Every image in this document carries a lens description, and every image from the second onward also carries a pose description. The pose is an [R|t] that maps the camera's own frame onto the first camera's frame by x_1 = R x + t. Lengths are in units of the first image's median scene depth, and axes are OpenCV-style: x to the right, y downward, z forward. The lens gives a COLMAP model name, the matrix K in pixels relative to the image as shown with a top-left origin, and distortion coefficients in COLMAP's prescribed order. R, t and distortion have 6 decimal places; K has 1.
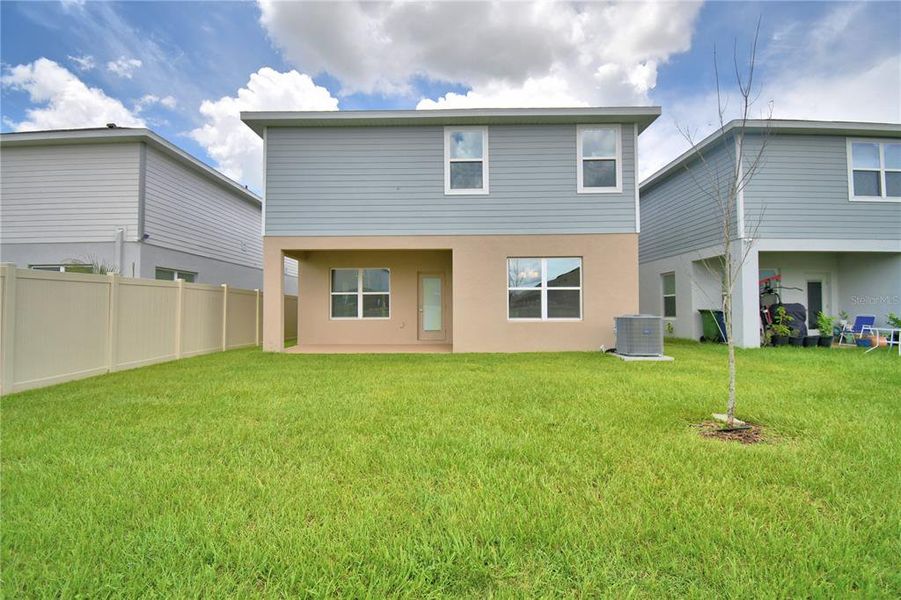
lens RADIAL K [[402.8, 0, 445.5], [0, 402.8, 302.0], [0, 0, 1]] dist [0.018807, -0.021196]
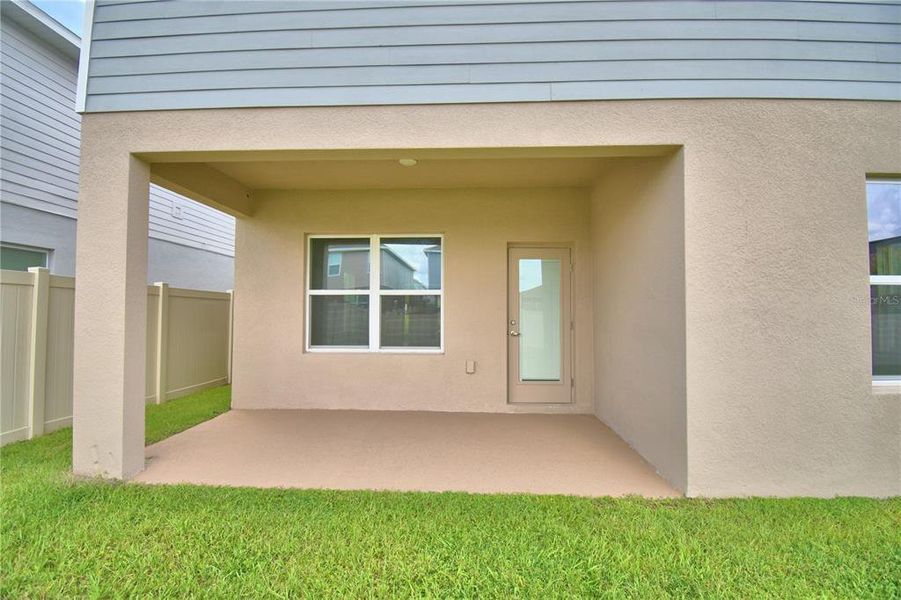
lens RADIAL K [[402.8, 0, 445.5], [0, 402.8, 302.0], [0, 0, 1]] dist [0.018807, -0.021196]
pose [[0.999477, 0.006218, -0.031719, -0.120737], [-0.006145, 0.999978, 0.002388, -0.012441], [0.031733, -0.002192, 0.999494, 0.564848]]
